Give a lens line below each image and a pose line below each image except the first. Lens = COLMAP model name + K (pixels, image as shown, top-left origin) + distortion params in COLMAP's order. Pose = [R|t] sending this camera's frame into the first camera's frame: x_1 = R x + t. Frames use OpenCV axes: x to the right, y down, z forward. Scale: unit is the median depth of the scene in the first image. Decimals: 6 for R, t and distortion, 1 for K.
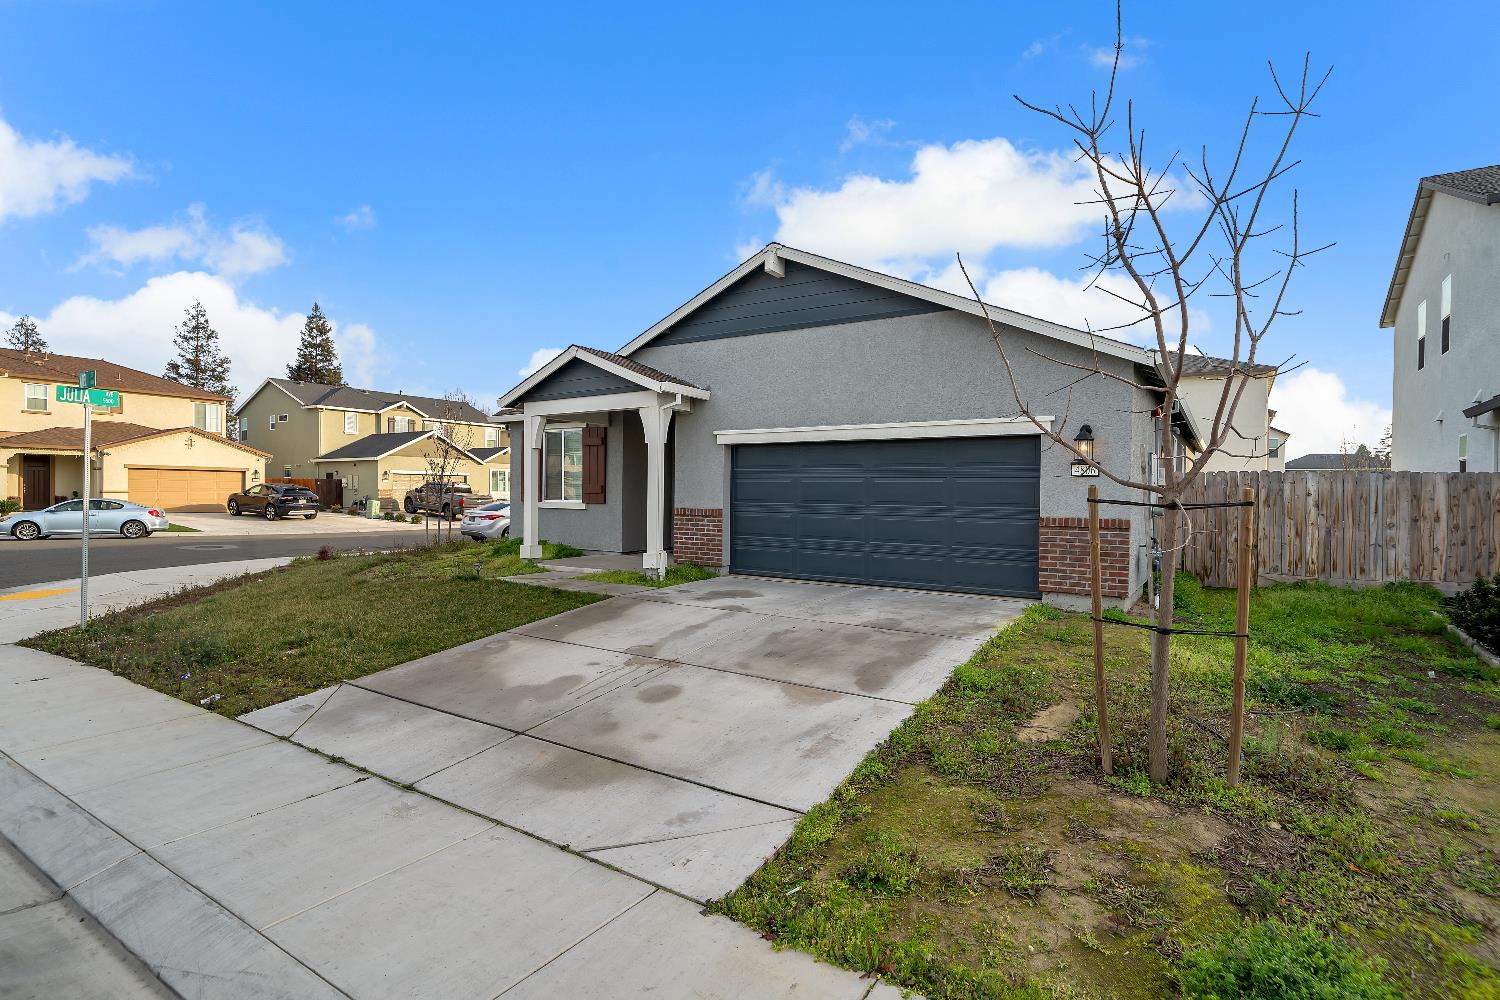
lens RADIAL K [[727.8, 0, 709.8], [0, 727.8, 499.4], [0, 0, 1]] dist [0.000543, -0.000173]
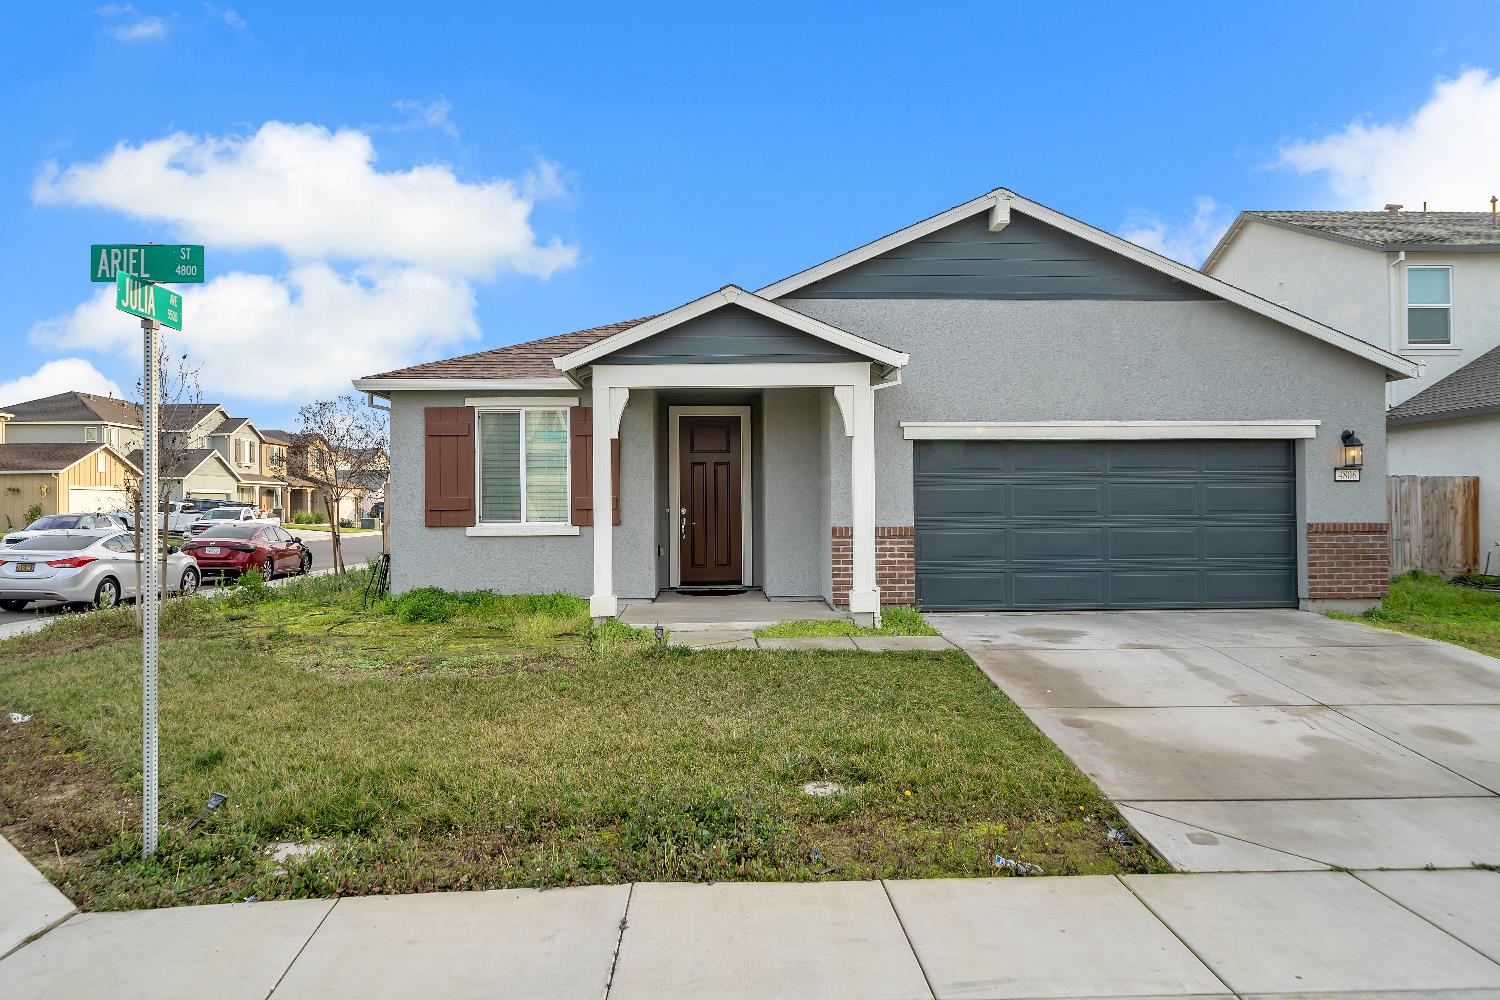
lens RADIAL K [[1035.1, 0, 740.9], [0, 1035.1, 498.1], [0, 0, 1]] dist [0.033772, -0.000861]
pose [[0.799675, -0.014663, 0.600254, -0.844253], [0.021859, 0.999750, -0.004699, -0.016419], [-0.600035, 0.016879, 0.799796, 0.279943]]
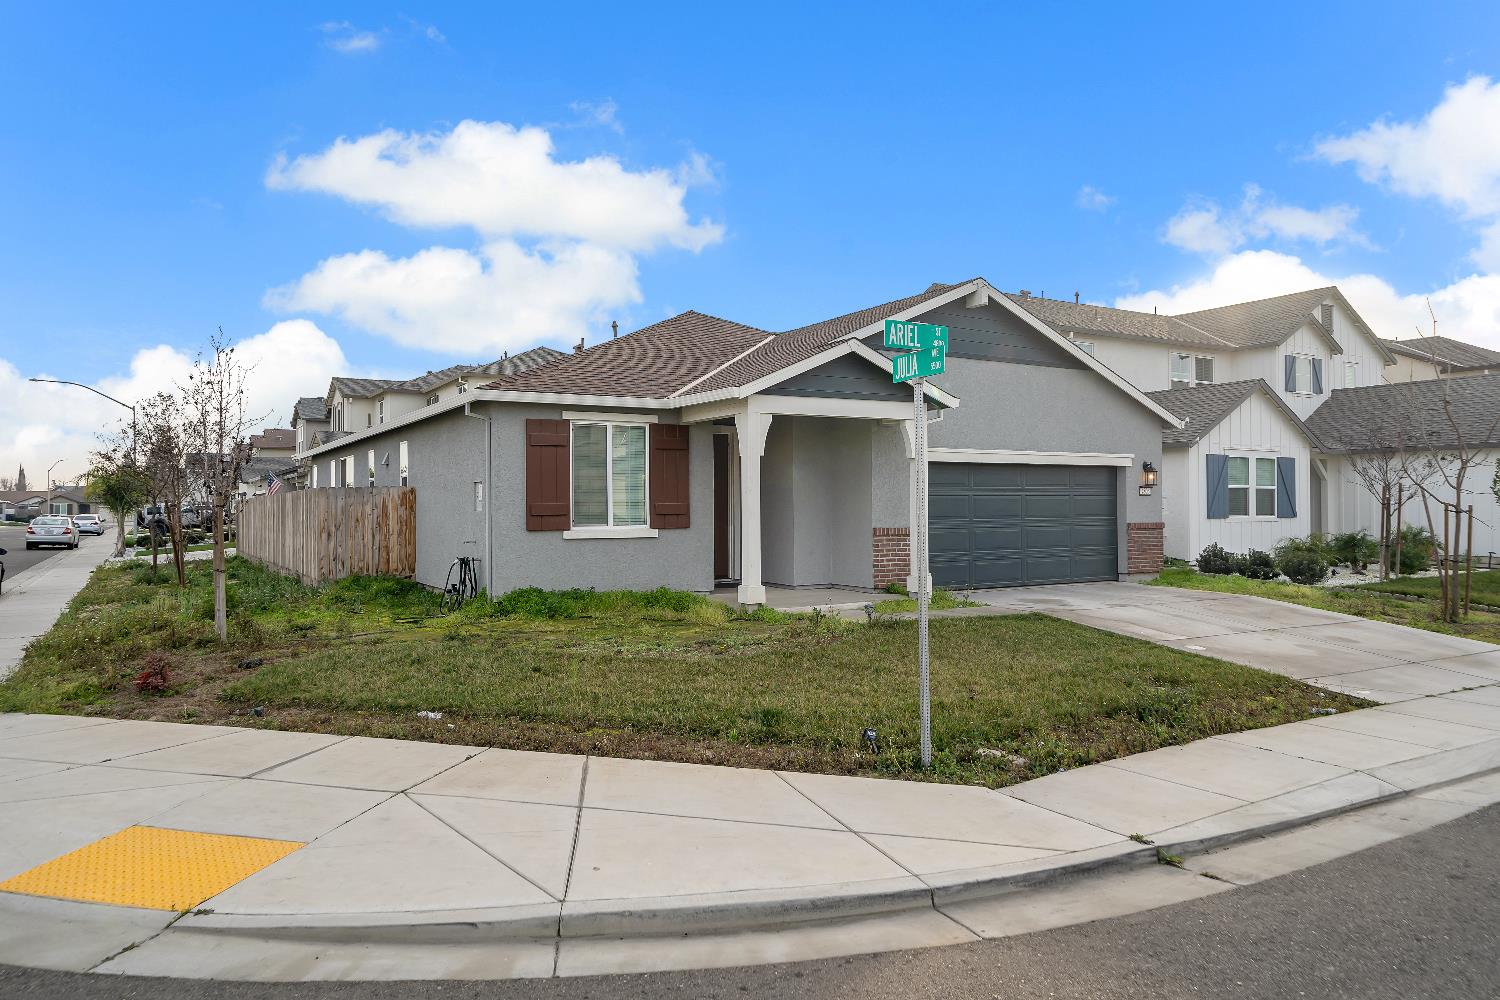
lens RADIAL K [[1035.1, 0, 746.9], [0, 1035.1, 493.8], [0, 0, 1]] dist [0.033772, -0.000861]
pose [[0.409186, -0.003582, 0.912444, -1.502525], [0.017235, 0.999844, -0.003804, -0.033573], [-0.912288, 0.017283, 0.409184, 0.710737]]
